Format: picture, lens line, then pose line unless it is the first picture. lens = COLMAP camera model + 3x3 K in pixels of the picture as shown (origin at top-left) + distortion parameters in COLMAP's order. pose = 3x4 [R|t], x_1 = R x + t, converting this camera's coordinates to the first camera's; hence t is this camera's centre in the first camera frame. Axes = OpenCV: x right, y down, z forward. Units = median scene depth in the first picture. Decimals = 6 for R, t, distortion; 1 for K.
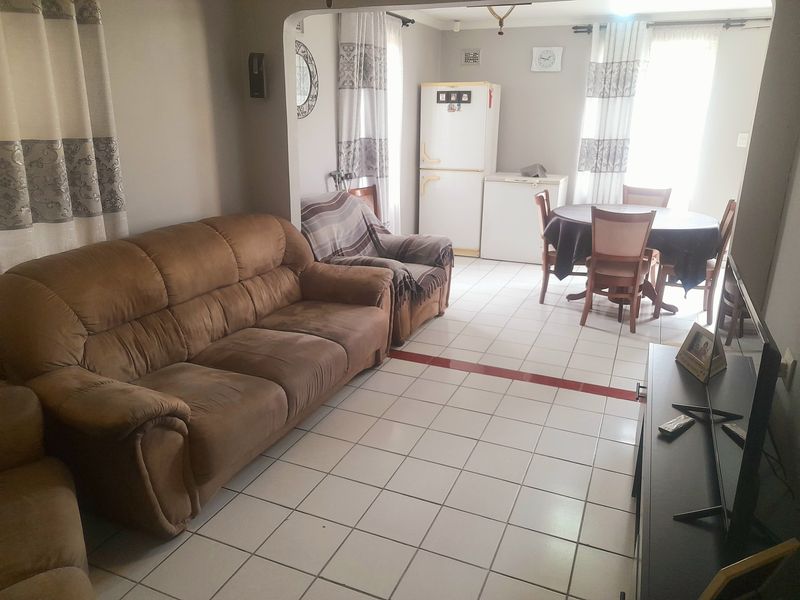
lens RADIAL K [[589.9, 0, 403.0], [0, 589.9, 292.2], [0, 0, 1]] dist [0.042143, -0.032291]
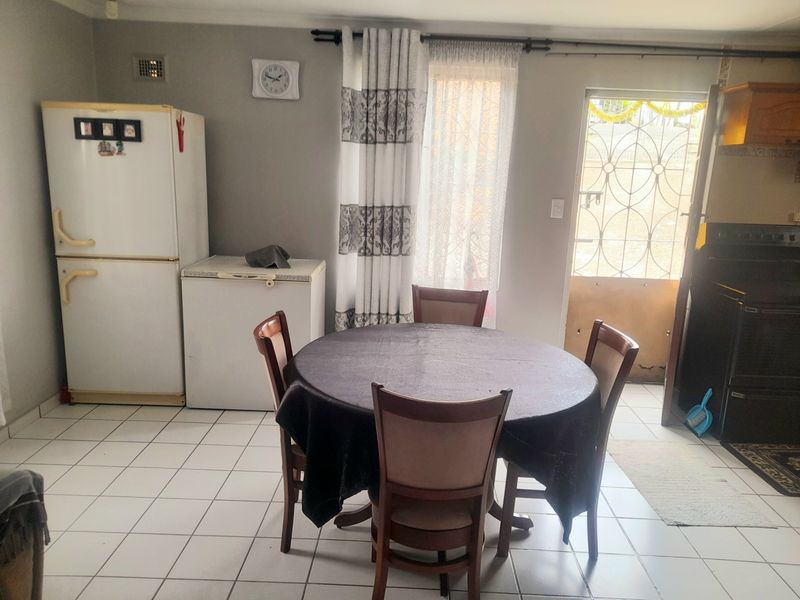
lens RADIAL K [[589.9, 0, 403.0], [0, 589.9, 292.2], [0, 0, 1]] dist [0.042143, -0.032291]
pose [[0.927607, -0.055777, 0.369369, 0.126778], [0.084160, 0.994573, -0.061165, -0.123547], [-0.363953, 0.087823, 0.927268, 0.404423]]
